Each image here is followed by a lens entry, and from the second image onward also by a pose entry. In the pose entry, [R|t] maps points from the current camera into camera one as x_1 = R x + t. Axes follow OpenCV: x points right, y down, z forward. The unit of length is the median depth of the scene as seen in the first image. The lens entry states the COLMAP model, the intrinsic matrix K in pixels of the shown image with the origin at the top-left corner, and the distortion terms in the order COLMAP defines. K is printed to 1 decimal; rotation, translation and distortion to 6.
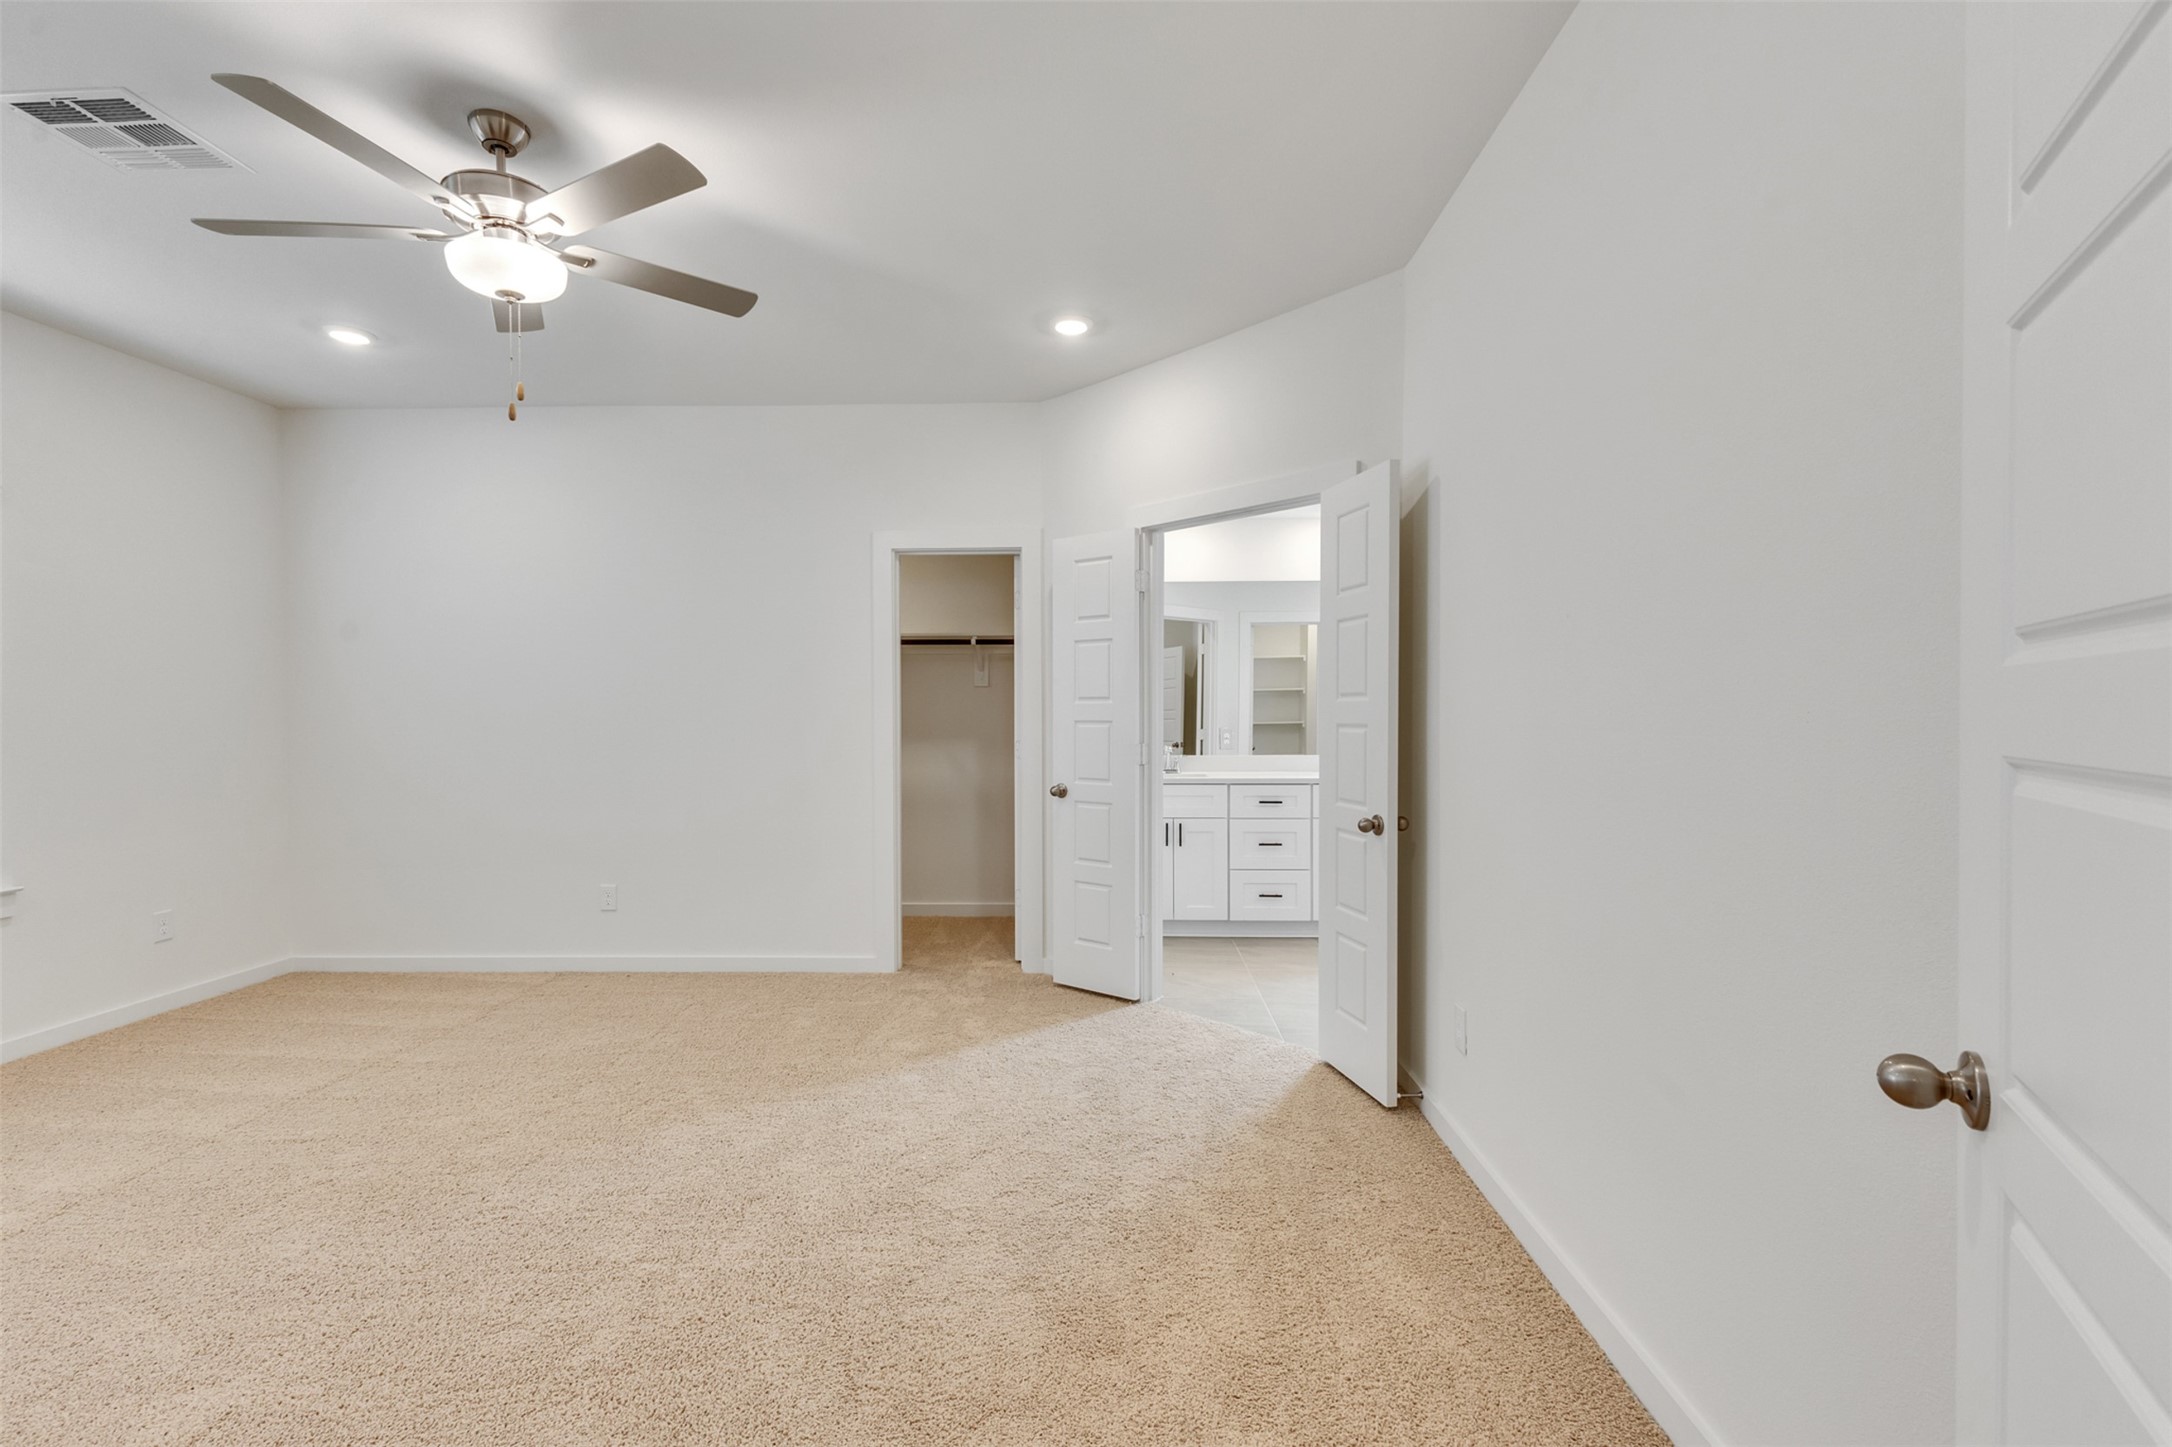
lens RADIAL K [[932.9, 0, 1085.8], [0, 932.9, 718.9], [0, 0, 1]] dist [0.016703, -0.004735]
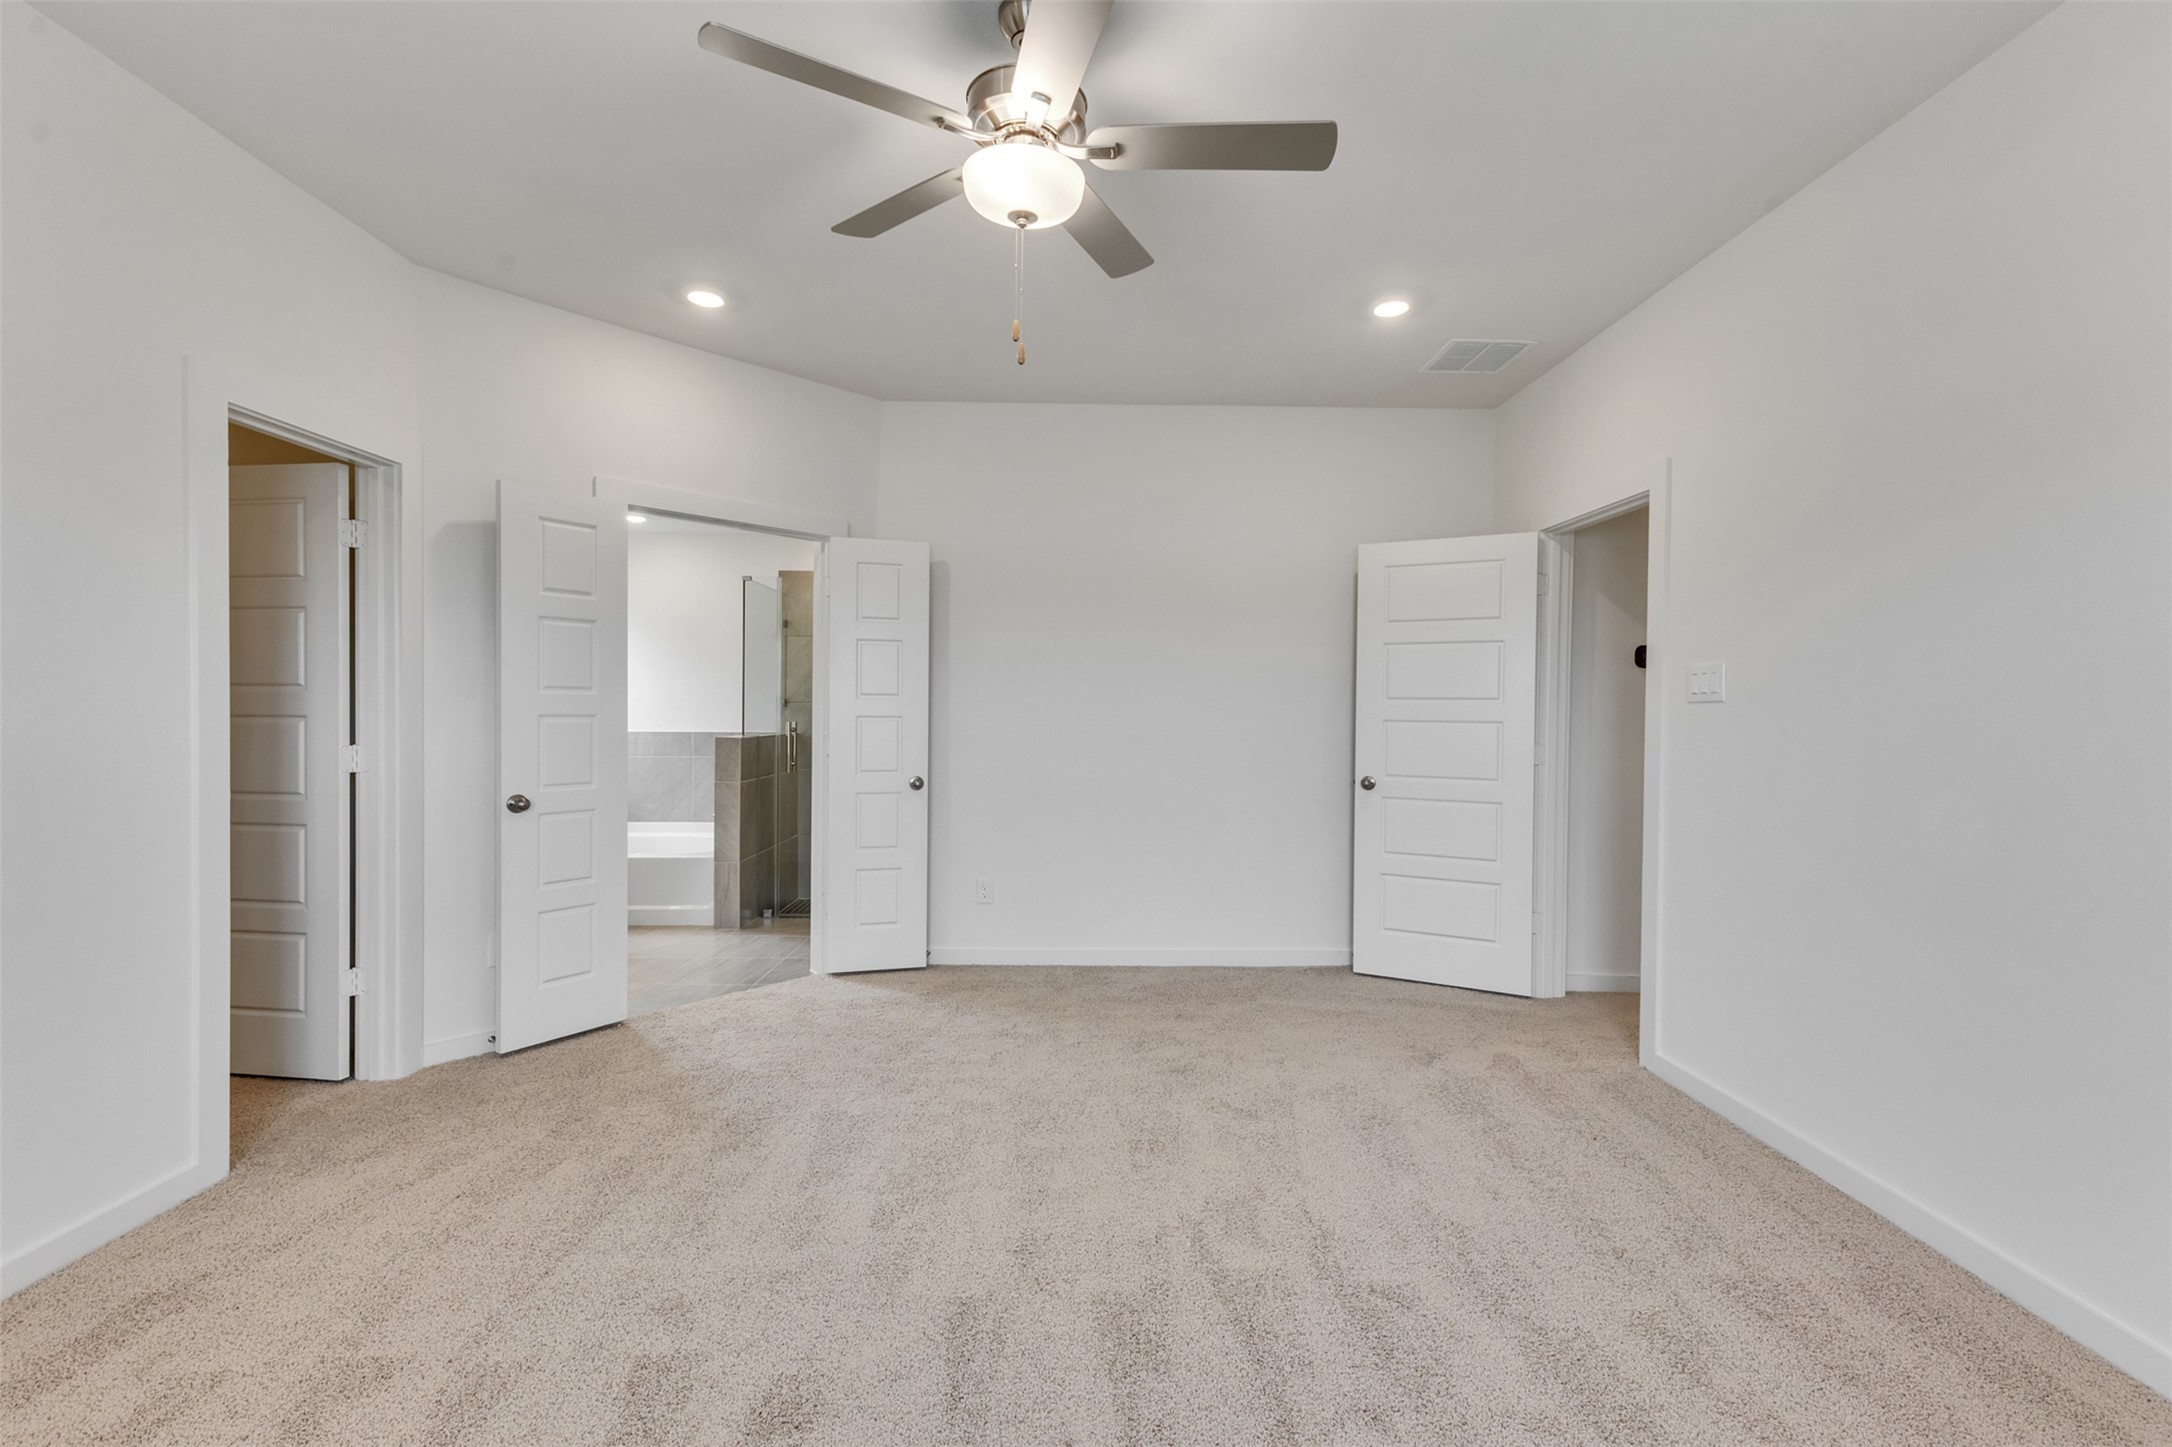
lens RADIAL K [[932.9, 0, 1085.8], [0, 932.9, 718.9], [0, 0, 1]] dist [0.016703, -0.004735]
pose [[-0.034097, -0.006422, 0.999398, -0.776048], [-0.000578, 0.999979, 0.006406, 0.000506], [-0.999418, -0.000359, -0.034100, 0.515369]]
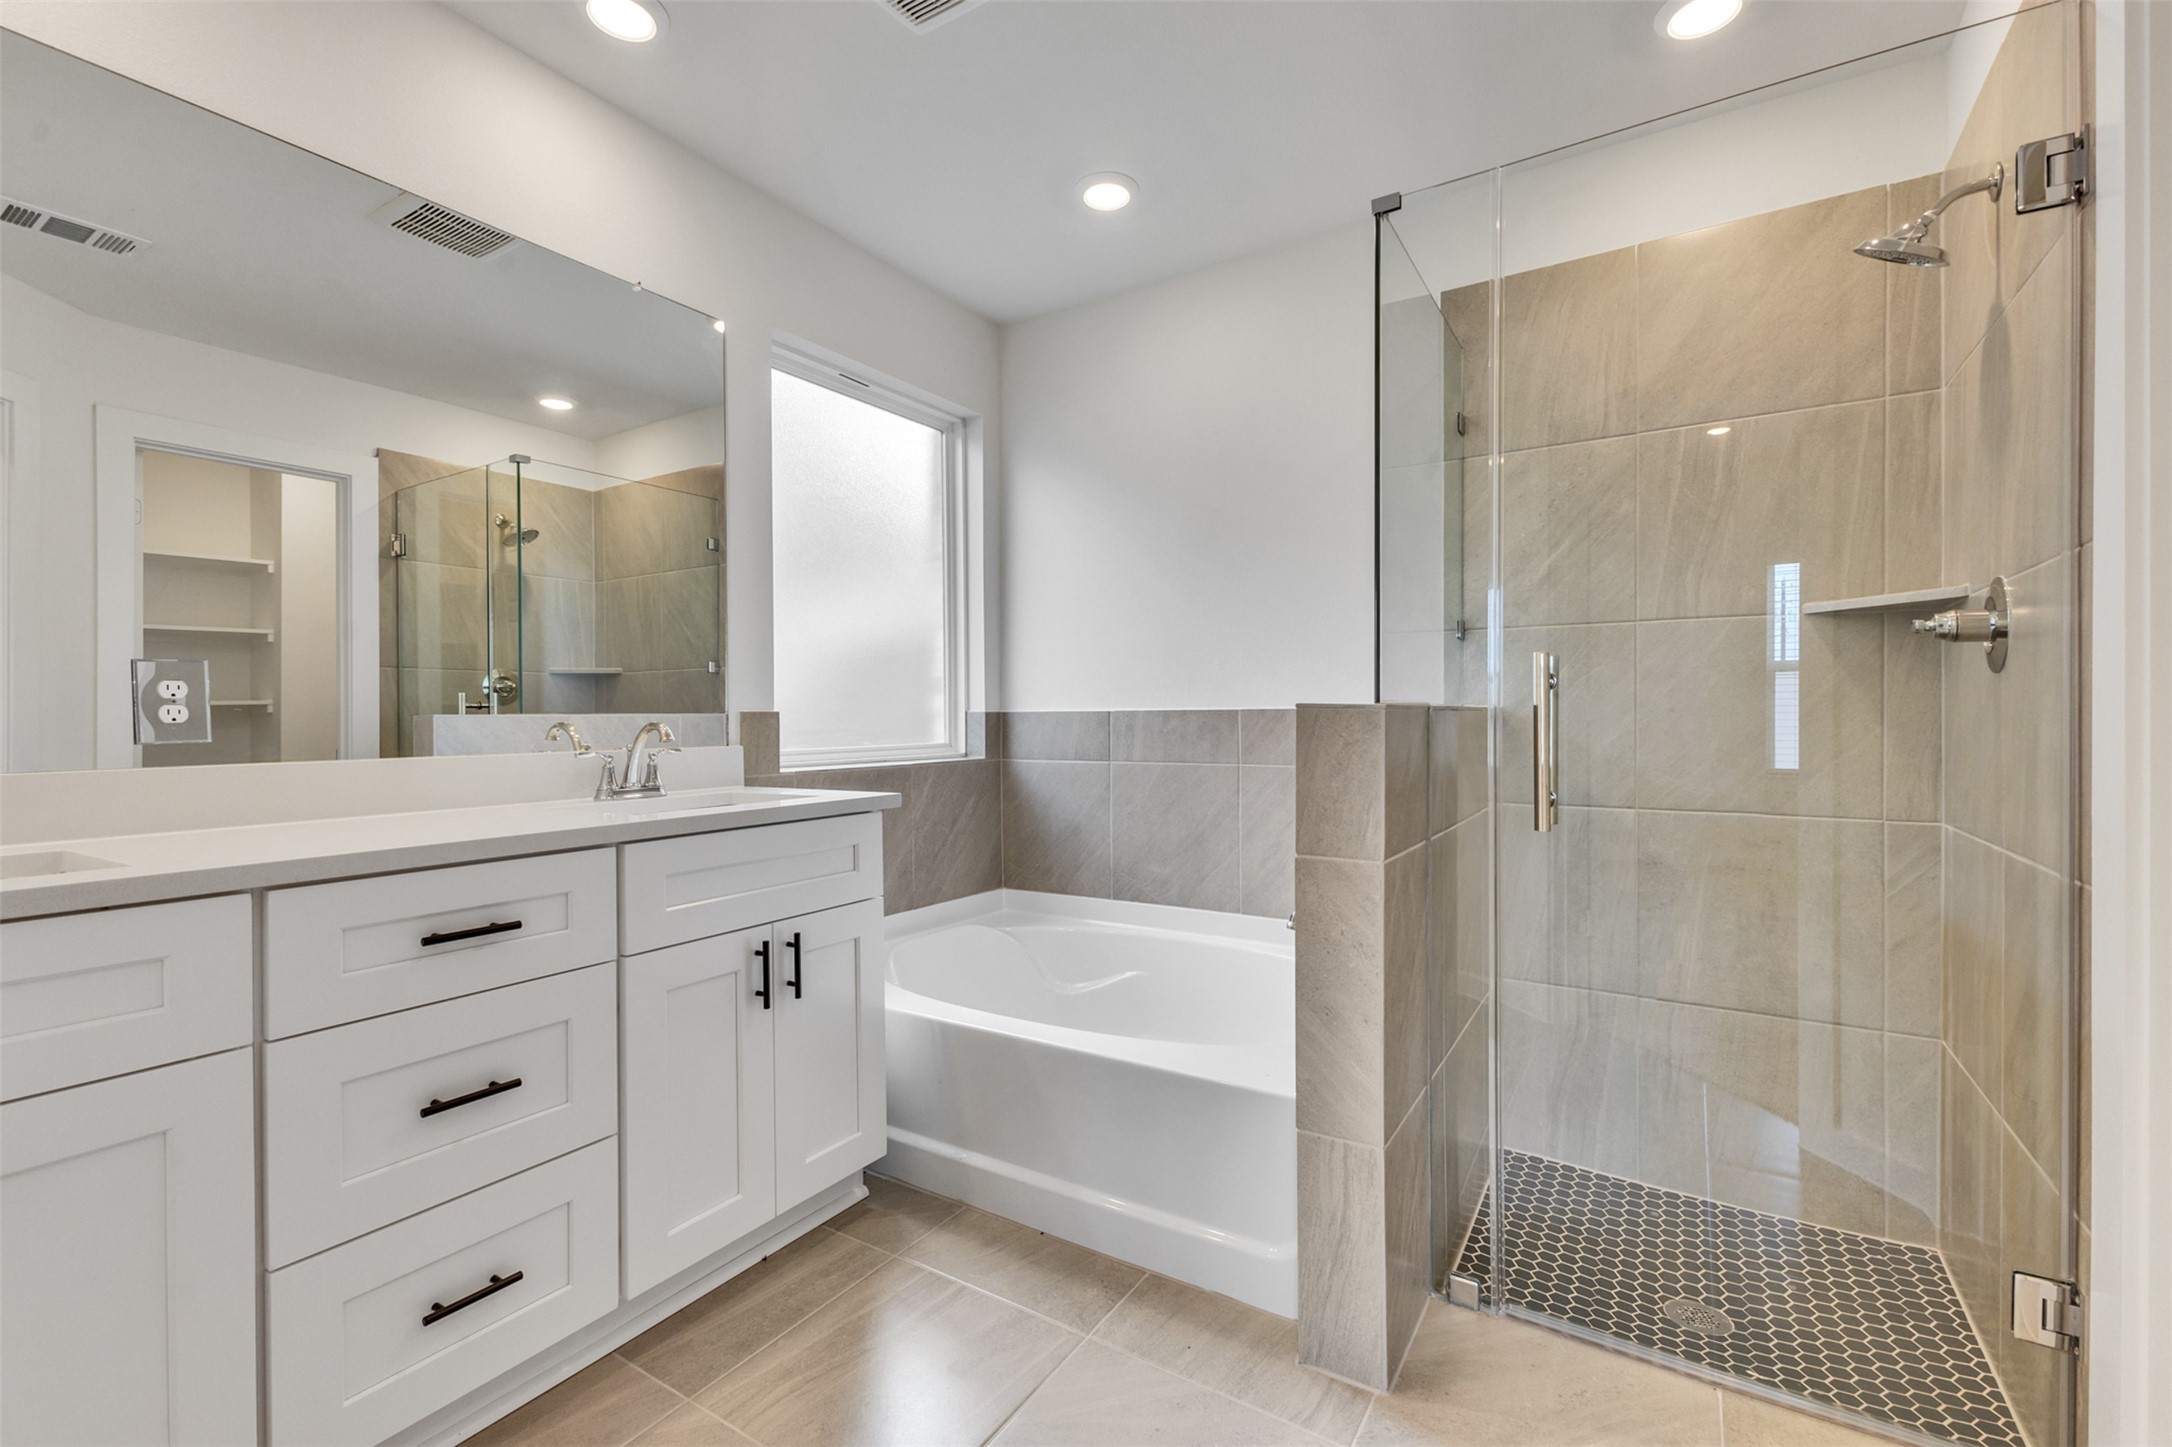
lens RADIAL K [[932.9, 0, 1085.8], [0, 932.9, 718.9], [0, 0, 1]] dist [0.016703, -0.004735]
pose [[0.511732, -0.003140, 0.859139, 0.070989], [0.009294, 0.999955, -0.001881, 0.036838], [-0.859095, 0.008947, 0.511738, 0.829353]]
